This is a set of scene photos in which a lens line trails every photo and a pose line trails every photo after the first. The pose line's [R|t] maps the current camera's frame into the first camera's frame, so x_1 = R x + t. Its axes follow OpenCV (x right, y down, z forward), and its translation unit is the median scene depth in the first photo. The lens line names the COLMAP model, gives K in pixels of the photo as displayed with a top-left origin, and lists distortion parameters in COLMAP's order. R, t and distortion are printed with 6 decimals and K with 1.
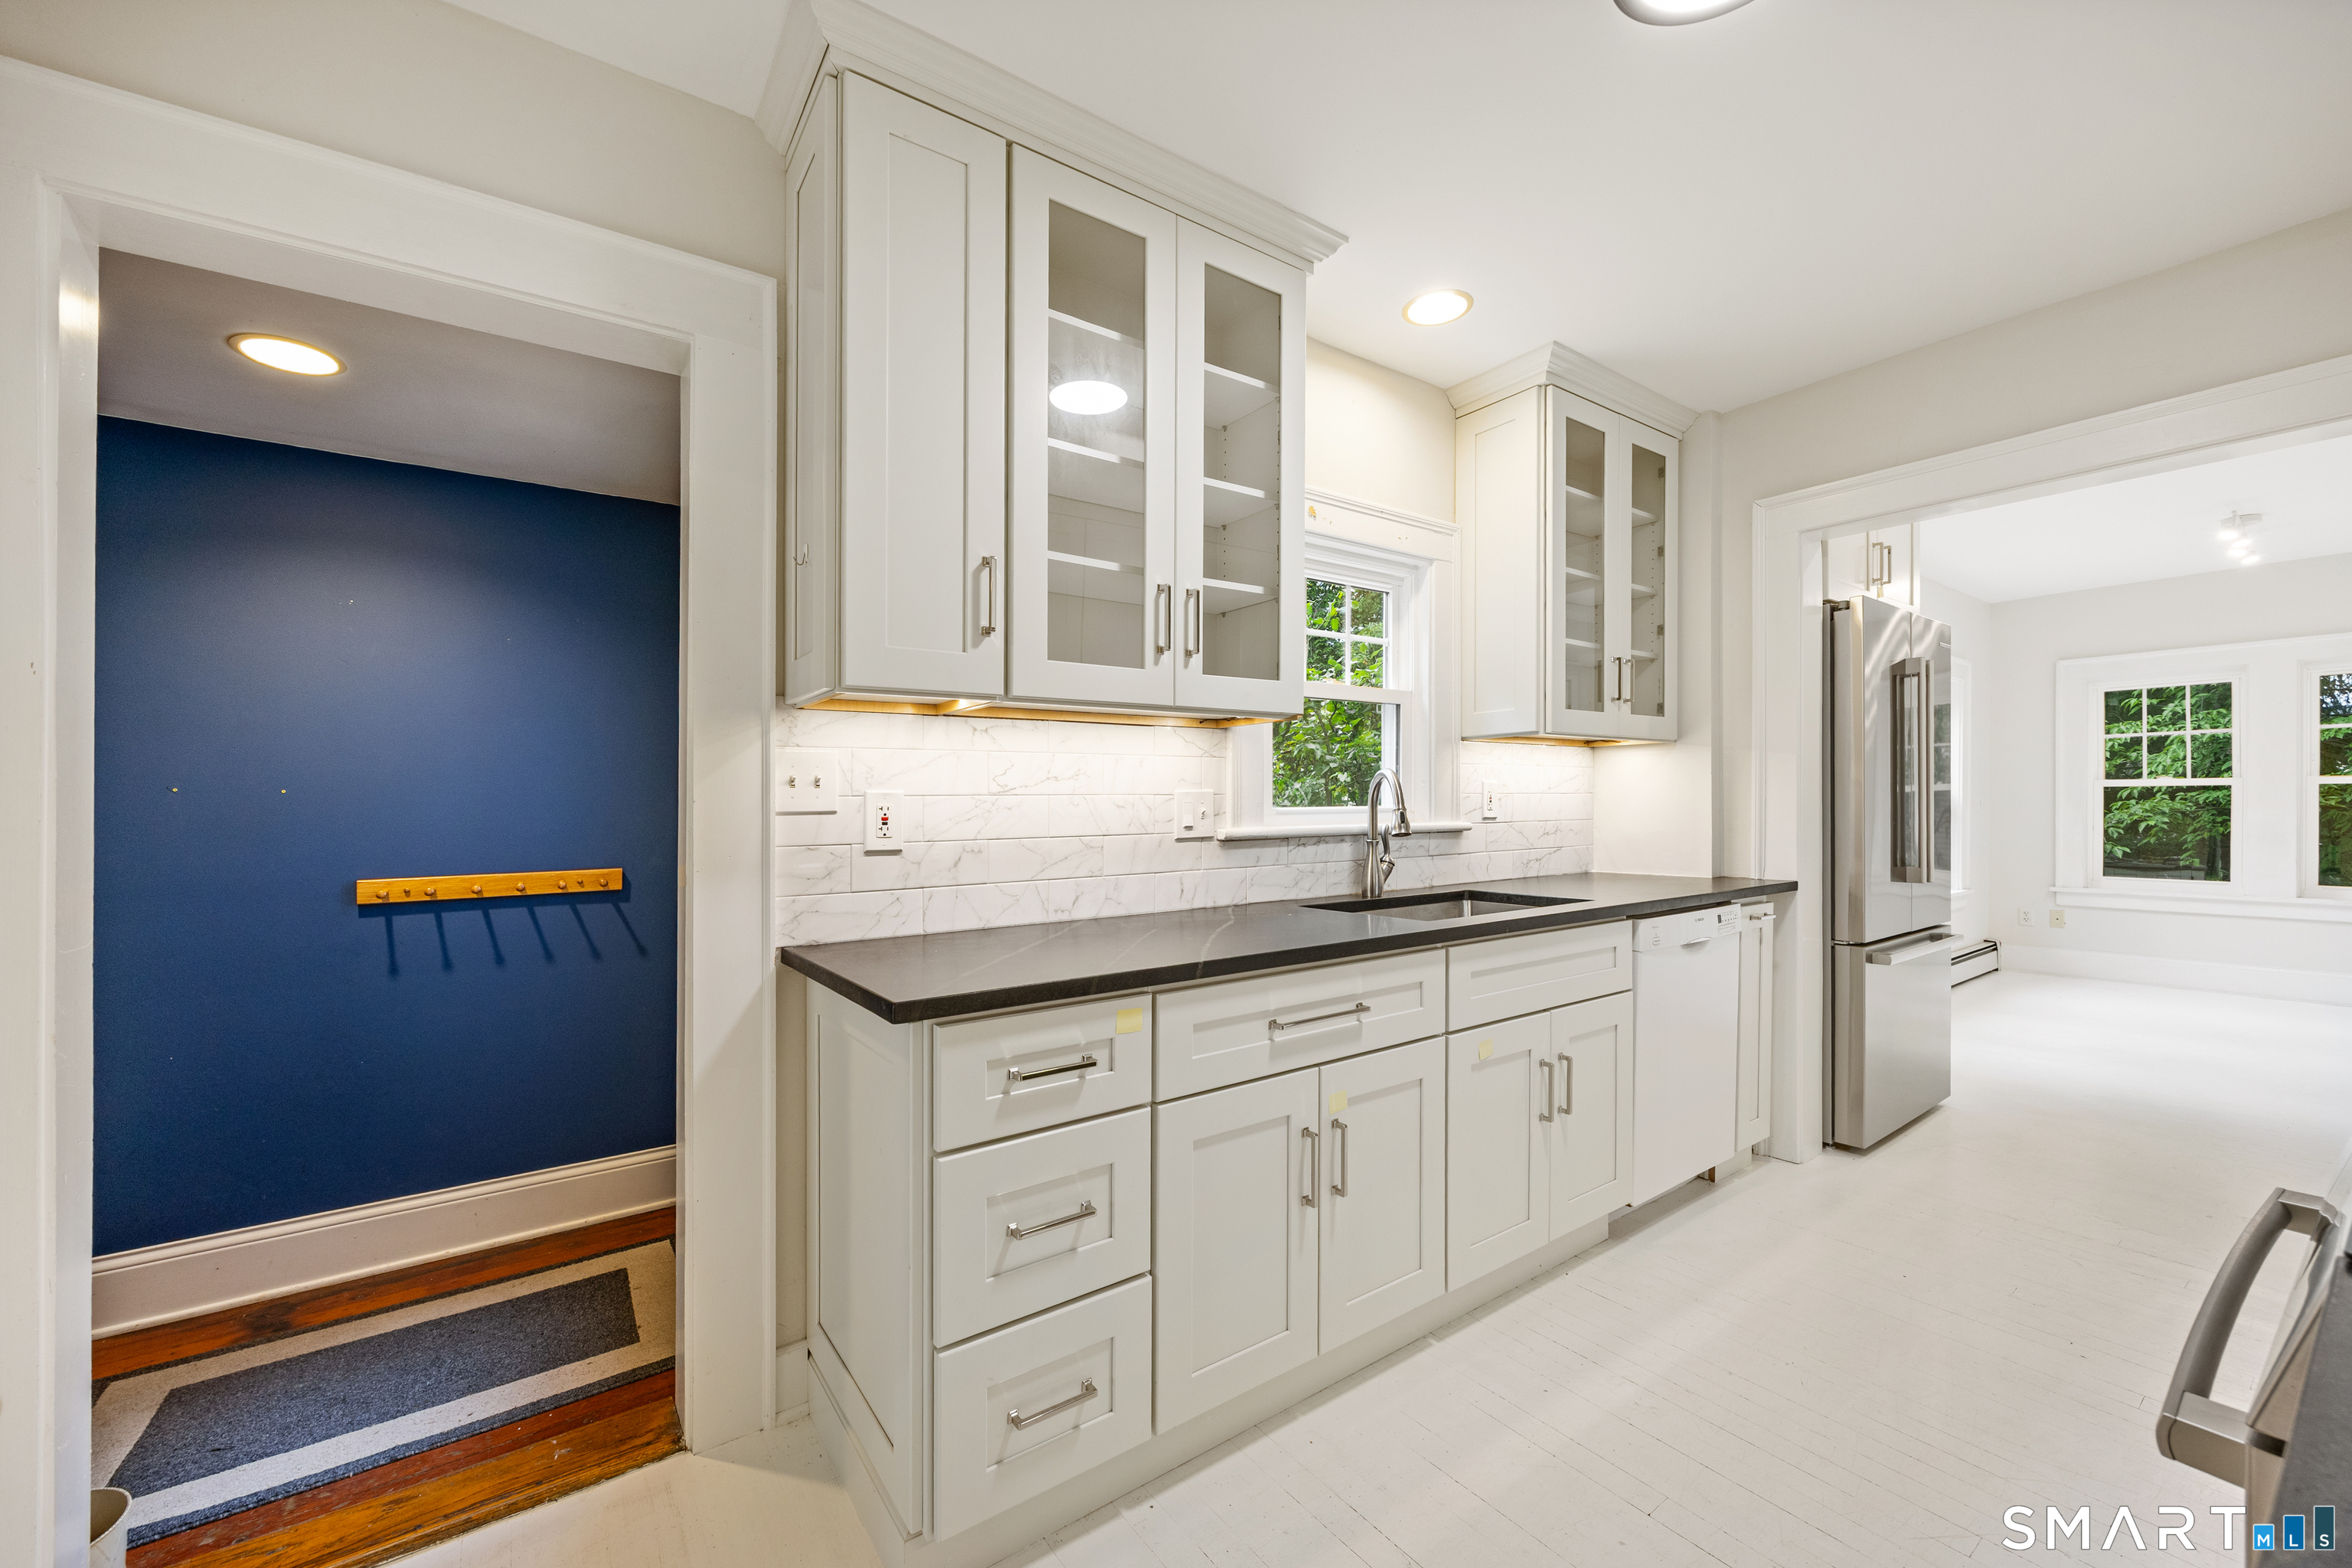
lens RADIAL K [[929.1, 0, 1164.6], [0, 929.1, 809.2], [0, 0, 1]] dist [-0.001007, -0.000028]
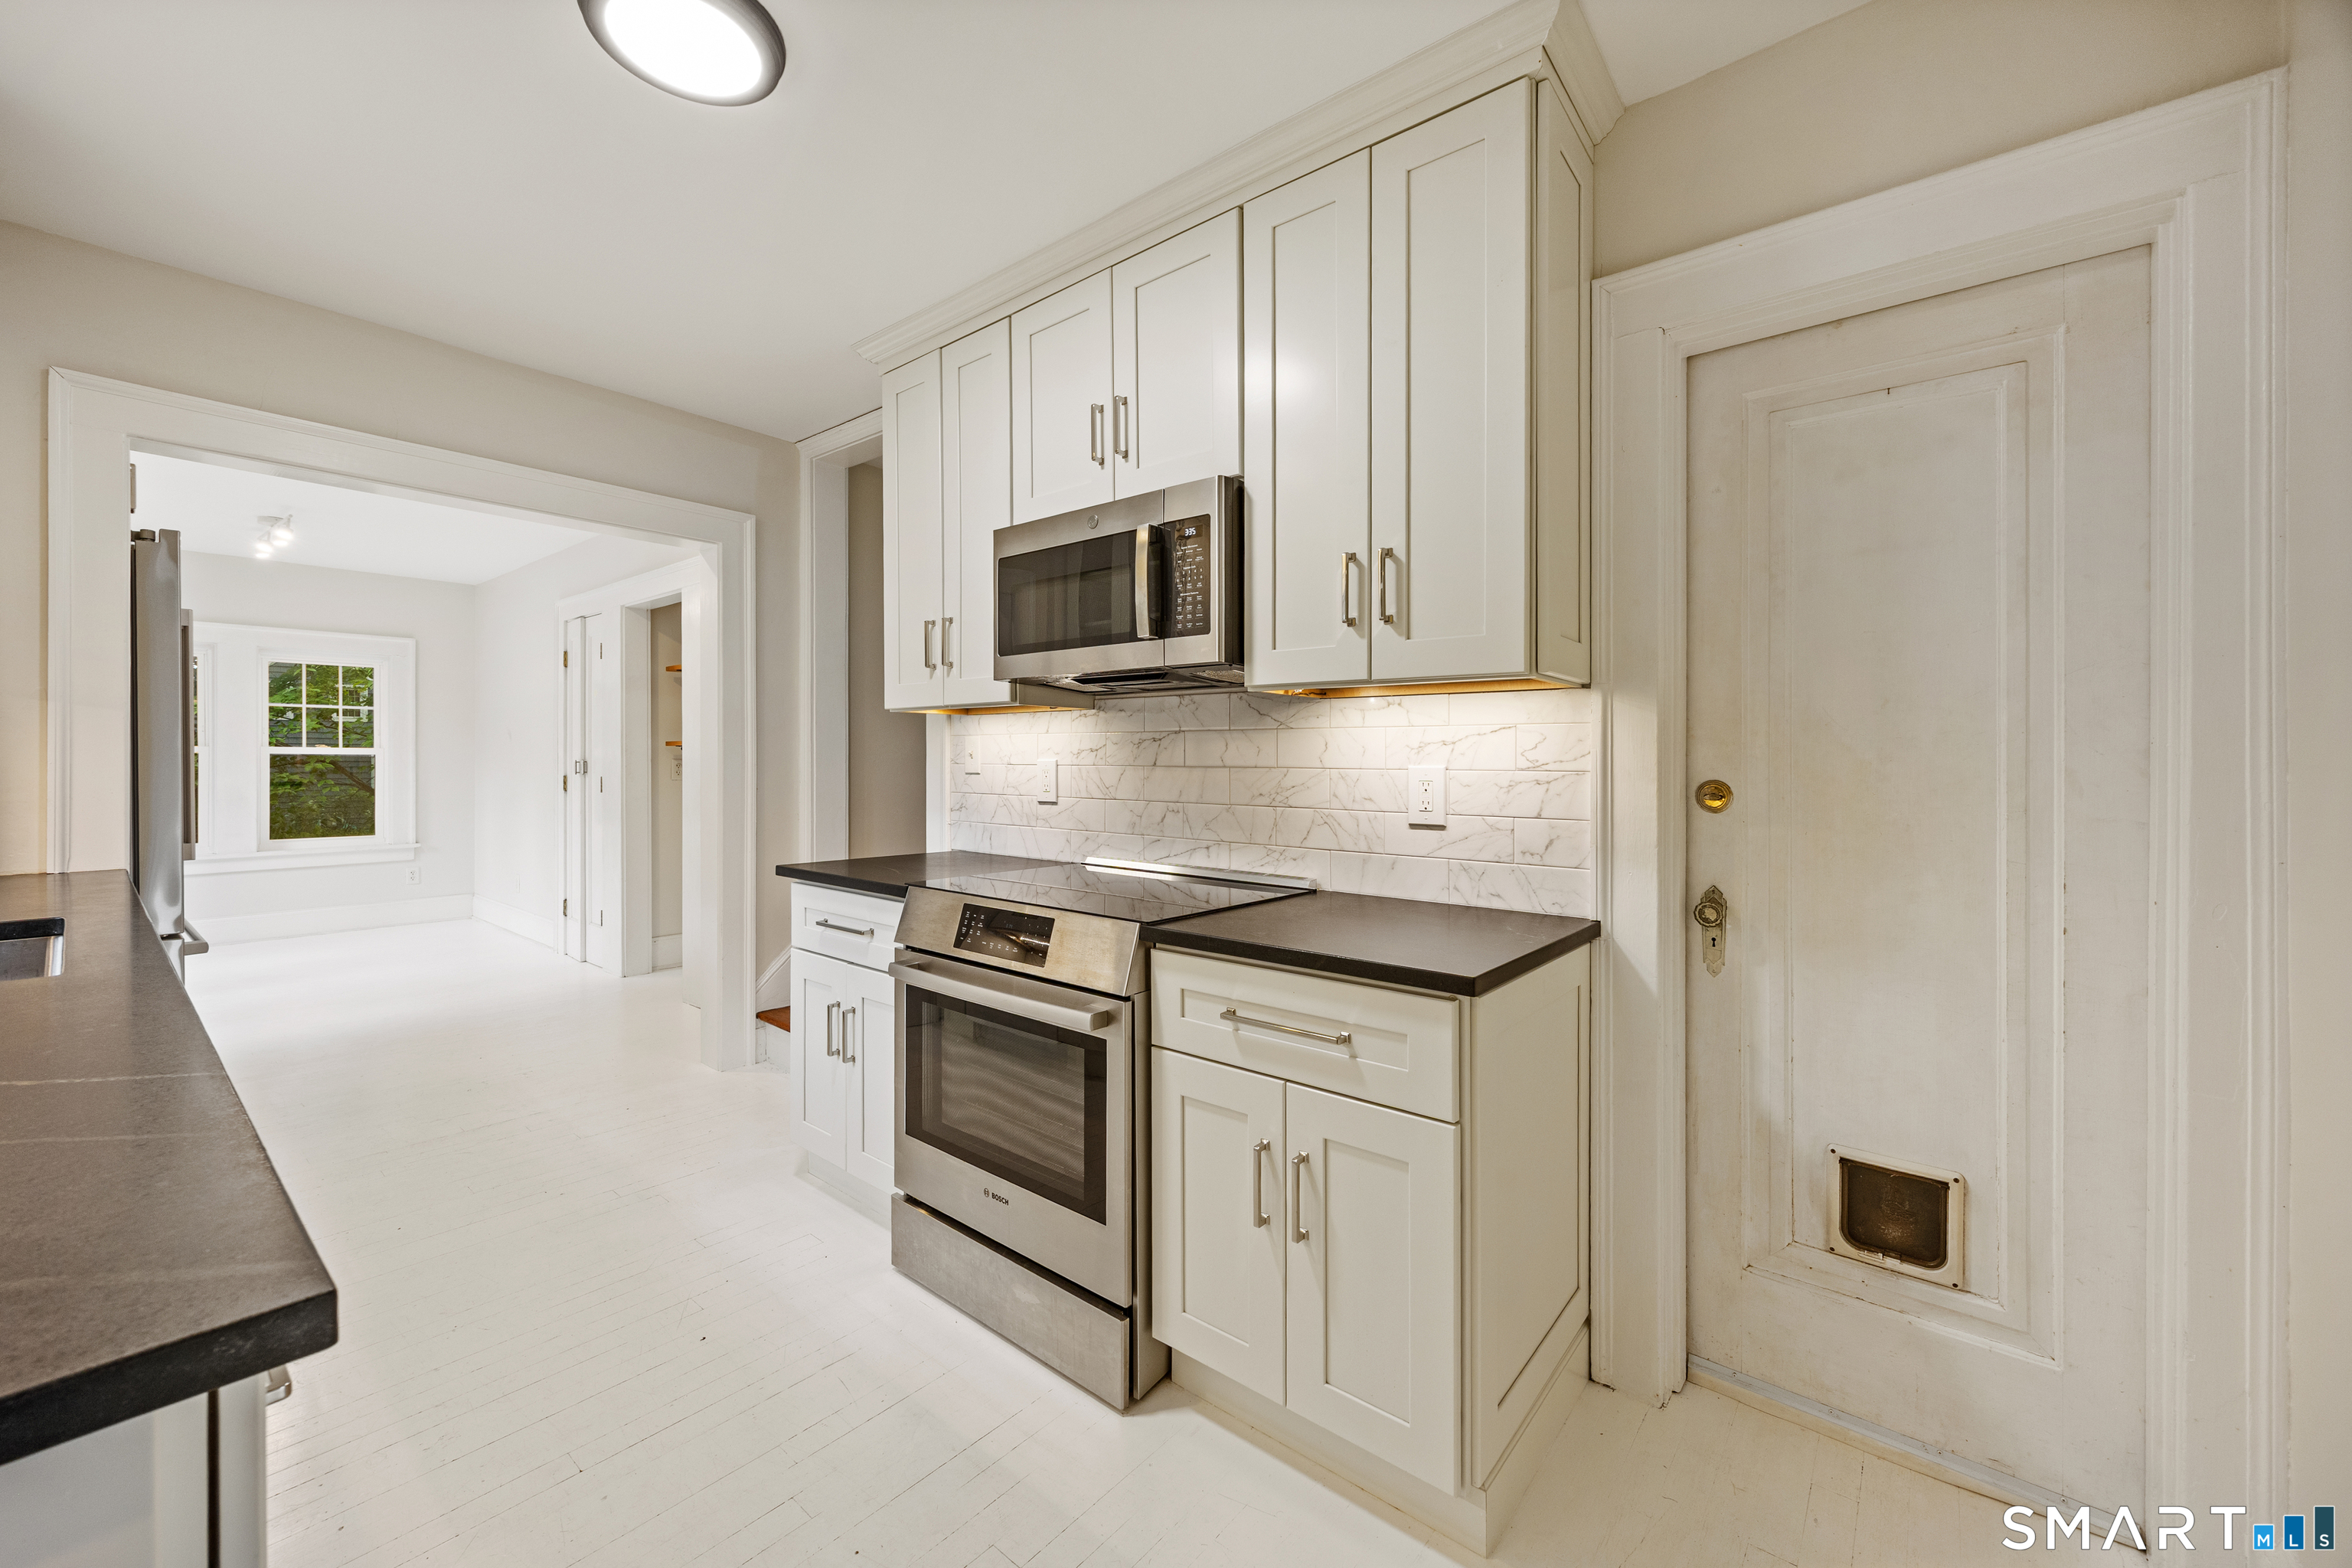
lens RADIAL K [[912.9, 0, 1181.1], [0, 912.9, 778.0], [0, 0, 1]] dist [0.000881, 0.000006]
pose [[-0.261615, -0.006627, 0.965150, -0.296860], [0.003472, 0.999963, 0.007807, -0.003002], [-0.965166, 0.005393, -0.261582, 0.315870]]
